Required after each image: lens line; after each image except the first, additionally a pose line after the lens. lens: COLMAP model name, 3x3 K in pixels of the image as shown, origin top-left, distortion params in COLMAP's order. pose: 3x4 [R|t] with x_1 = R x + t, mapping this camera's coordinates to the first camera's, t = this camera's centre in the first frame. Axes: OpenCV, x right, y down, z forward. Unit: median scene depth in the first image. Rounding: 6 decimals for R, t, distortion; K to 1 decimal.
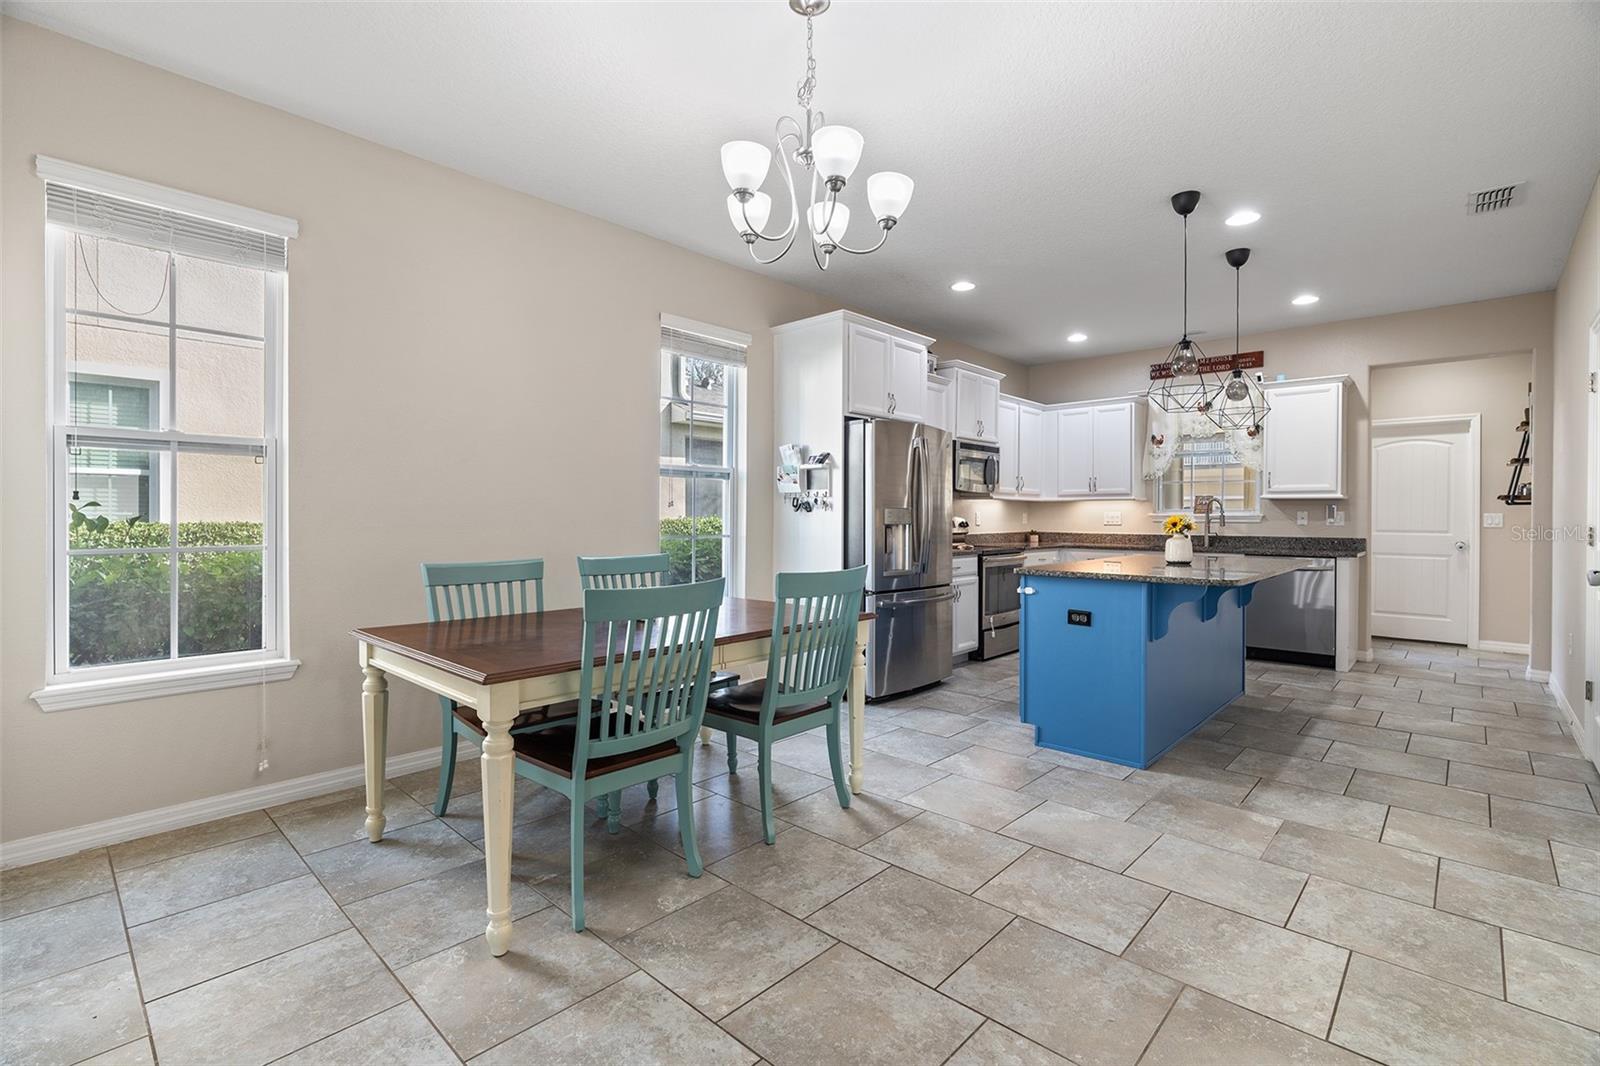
lens RADIAL K [[724.8, 0, 799.4], [0, 724.8, 519.9], [0, 0, 1]] dist [-0.012155, 0.000237]
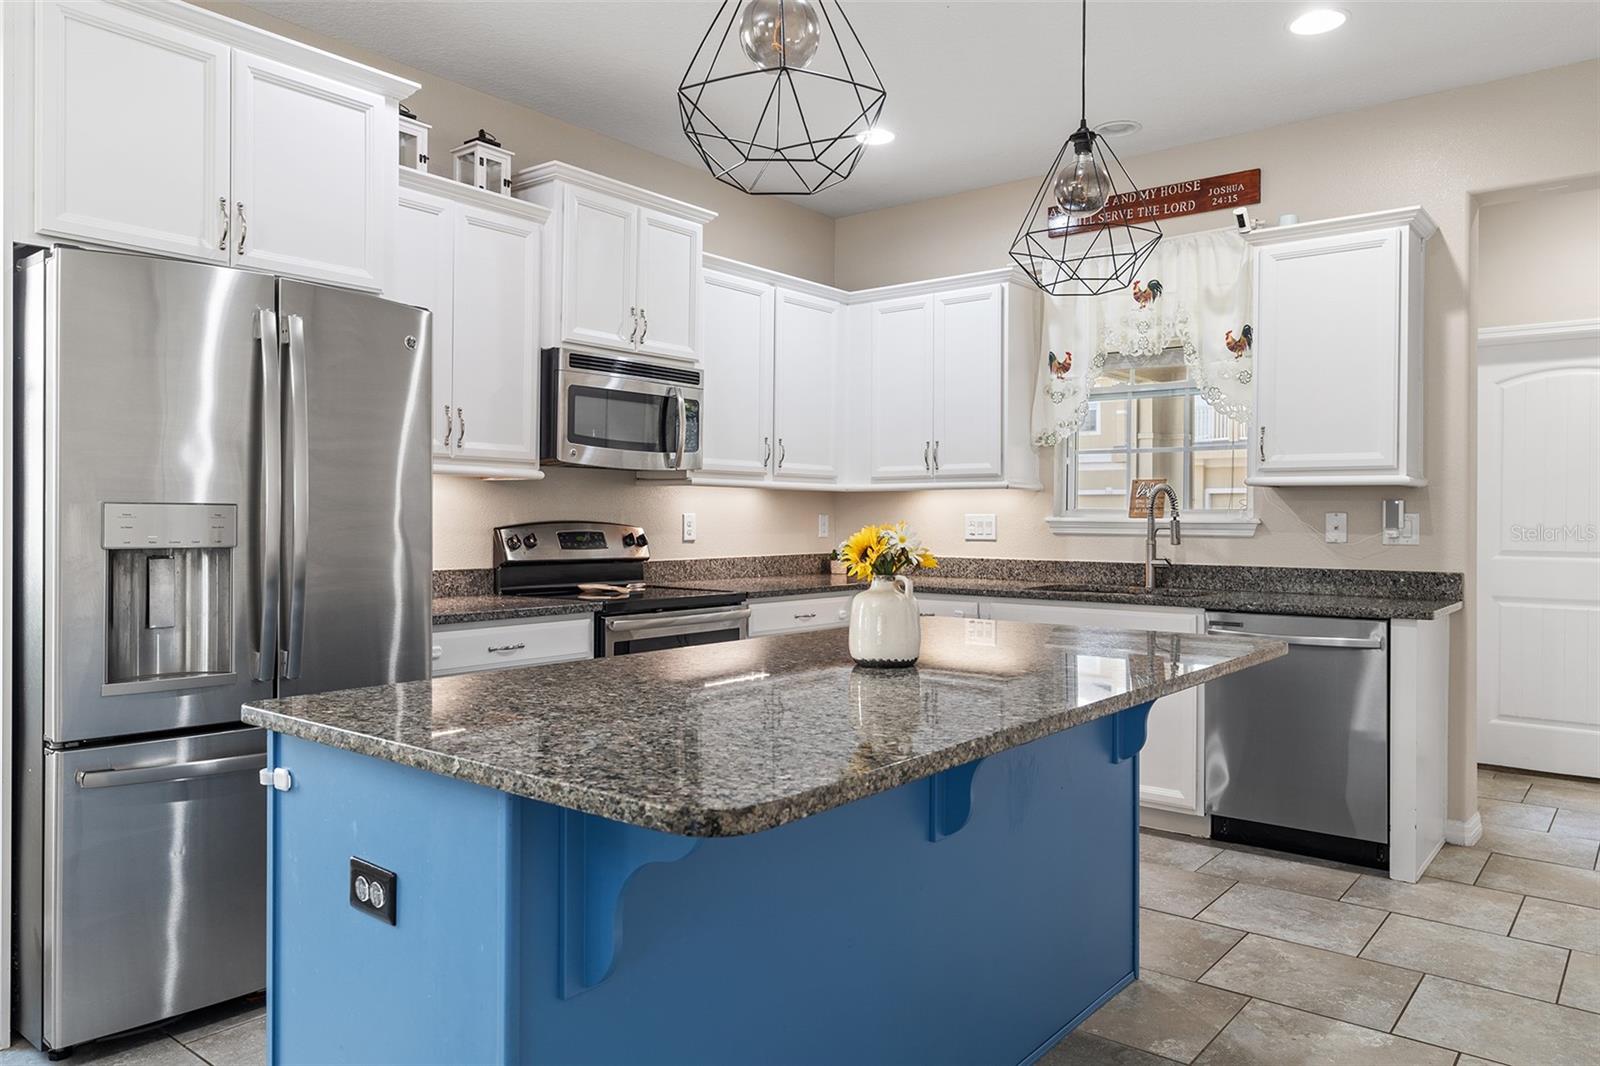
lens RADIAL K [[1095.4, 0, 804.8], [0, 1095.4, 519.4], [0, 0, 1]] dist [-0.002934, -0.000852]
pose [[0.997004, 0.000884, 0.077339, 0.320668], [-0.000568, 0.999991, -0.004109, -0.004741], [-0.077342, 0.004052, 0.996996, 0.344418]]
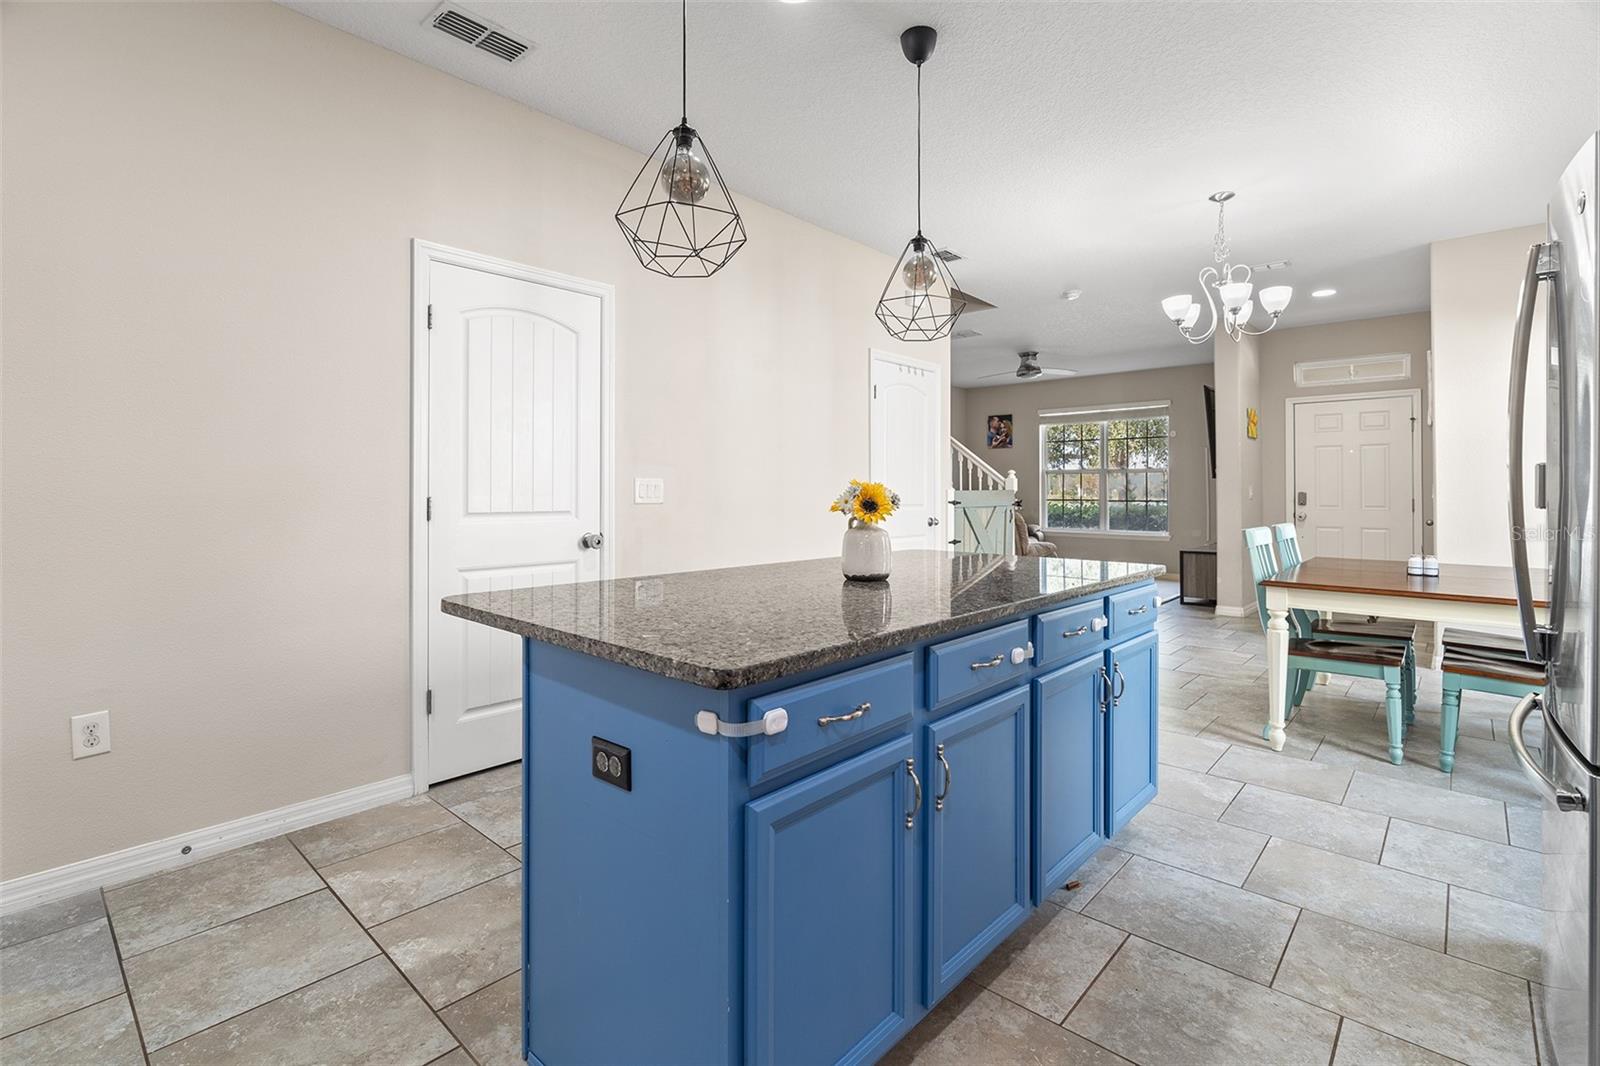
lens RADIAL K [[731.7, 0, 803.1], [0, 731.7, 480.2], [0, 0, 1]] dist [0.001551, 0.000472]
pose [[-0.999835, -0.008096, -0.016250, 0.415002], [-0.007957, 0.999931, -0.008594, -0.002534], [0.016318, -0.008463, -0.999831, 1.082449]]
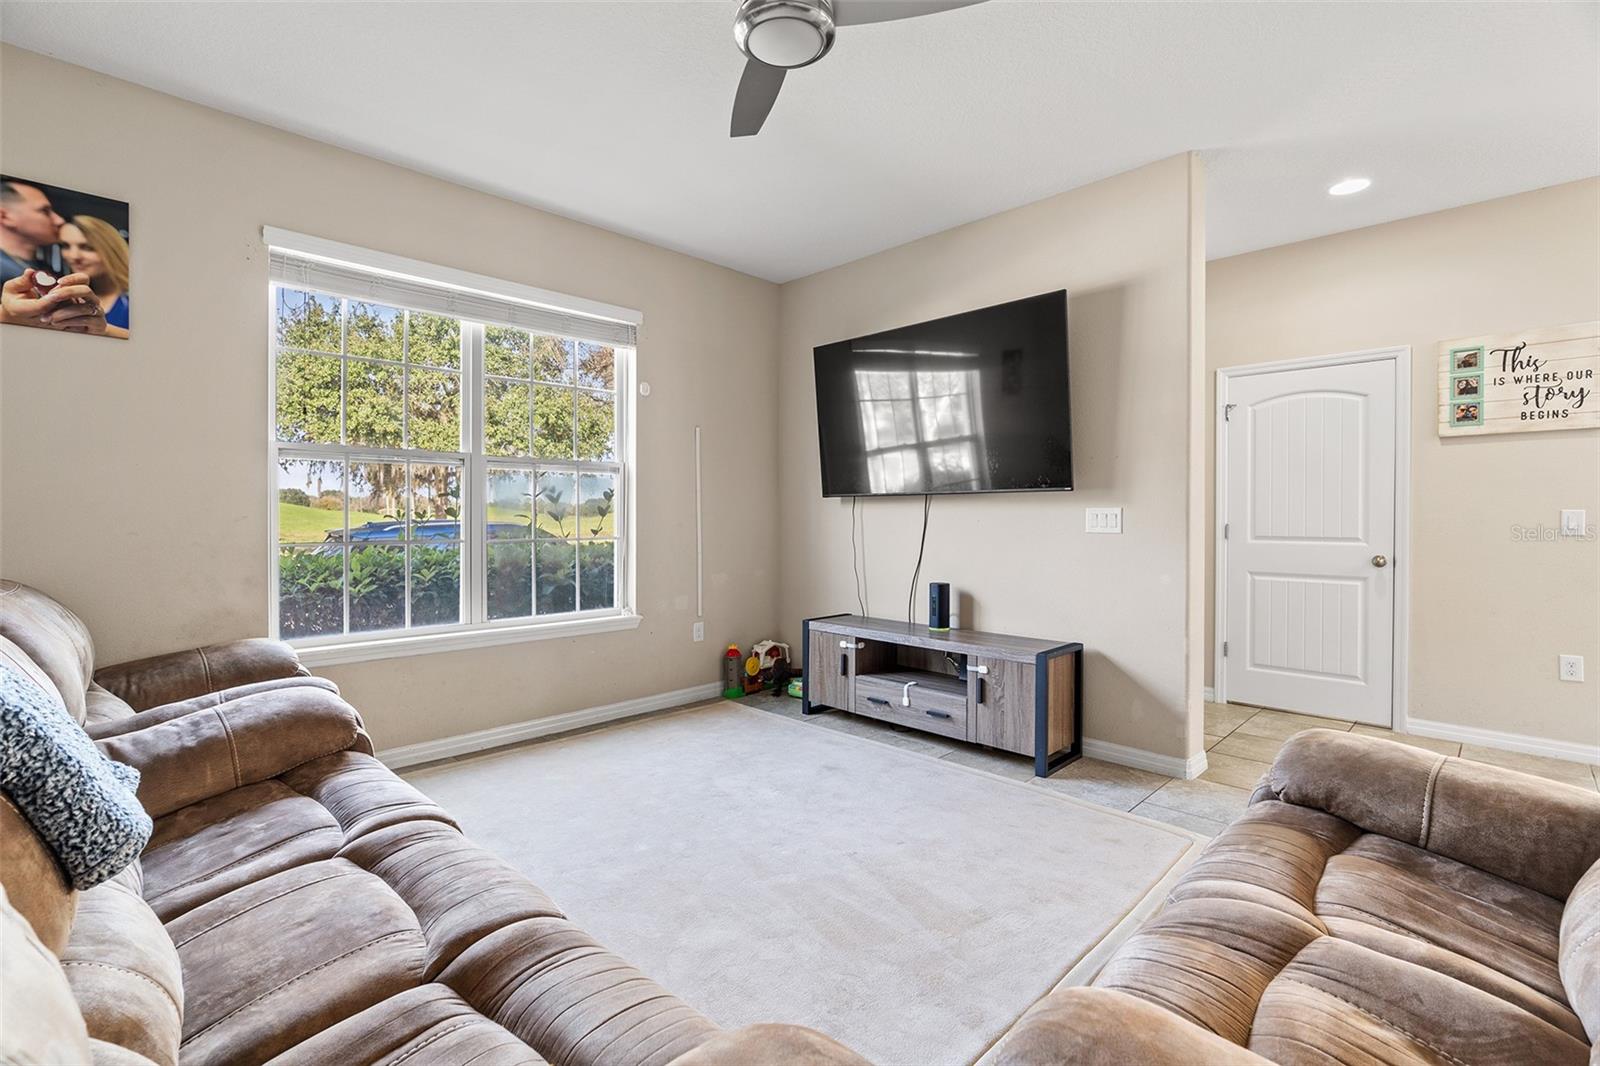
lens RADIAL K [[726.9, 0, 805.5], [0, 726.9, 523.1], [0, 0, 1]] dist [-0.000288, -0.000106]
pose [[-0.030822, 0.007619, -0.999496, 0.293184], [-0.010565, 0.999913, 0.007948, 0.002240], [0.999469, 0.010804, -0.030739, -0.395017]]
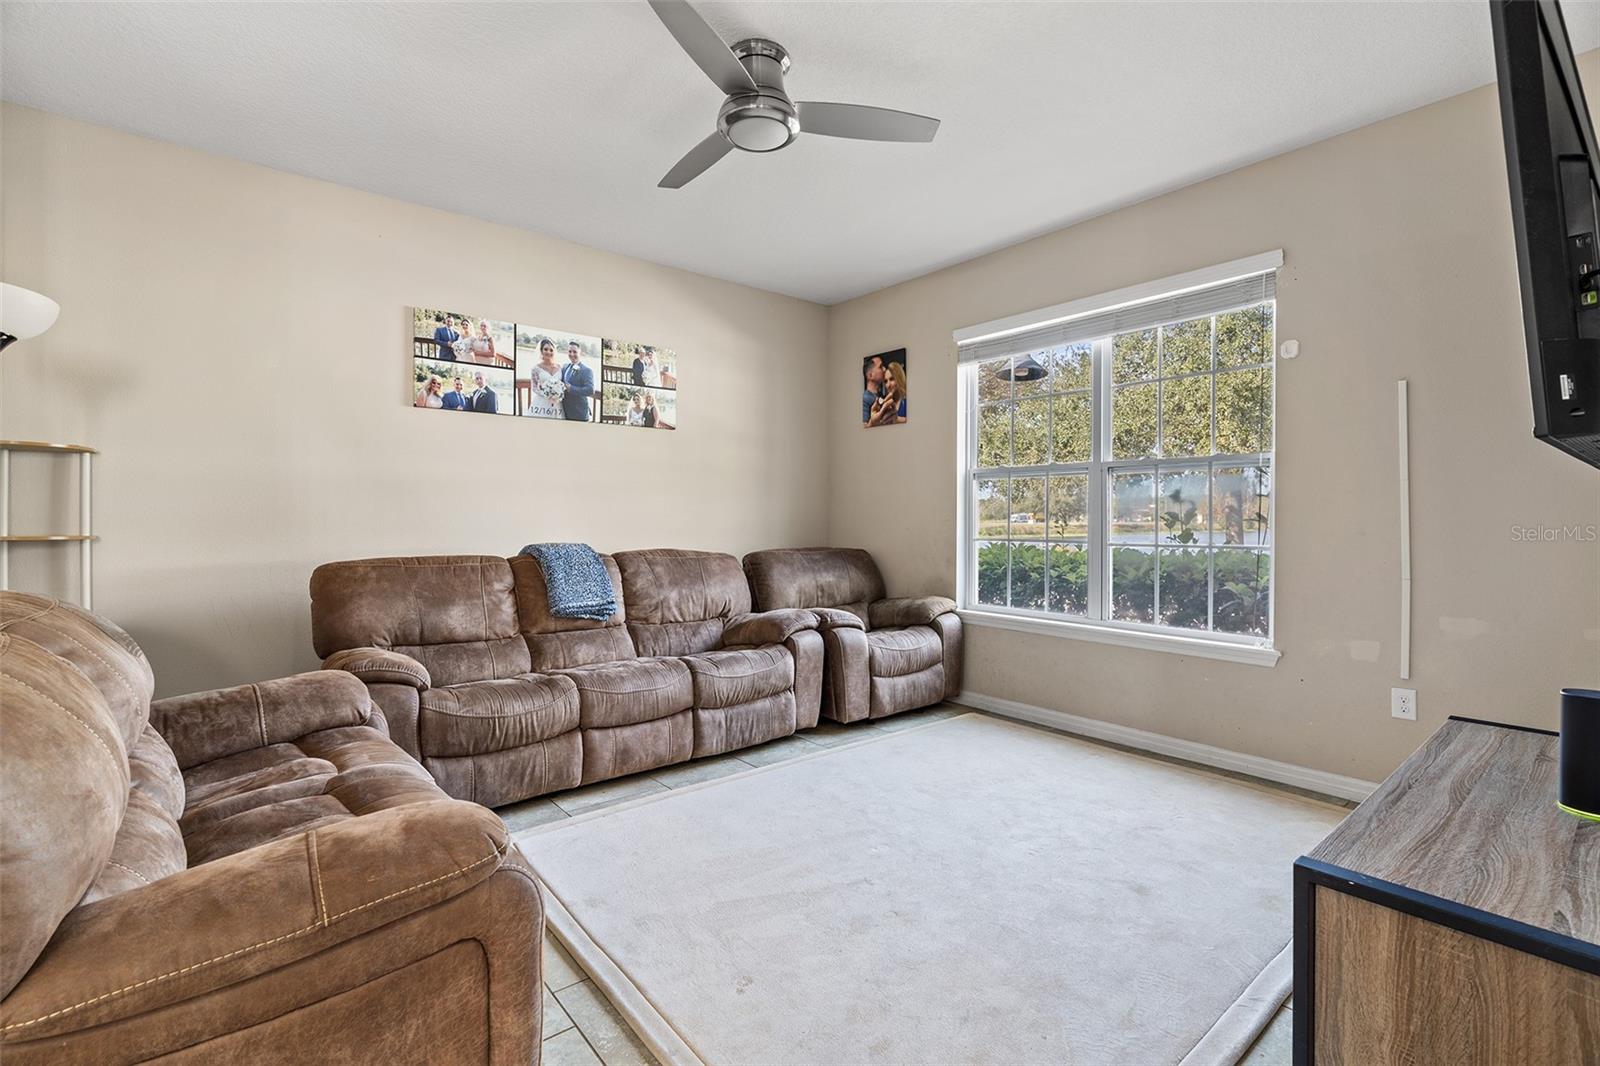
lens RADIAL K [[722.2, 0, 796.1], [0, 722.2, 525.4], [0, 0, 1]] dist [0.000263, 0.000071]
pose [[-0.991281, -0.007598, 0.131545, -0.157260], [-0.005405, 0.999841, 0.017022, -0.000420], [-0.131654, 0.016162, -0.991164, 0.022794]]
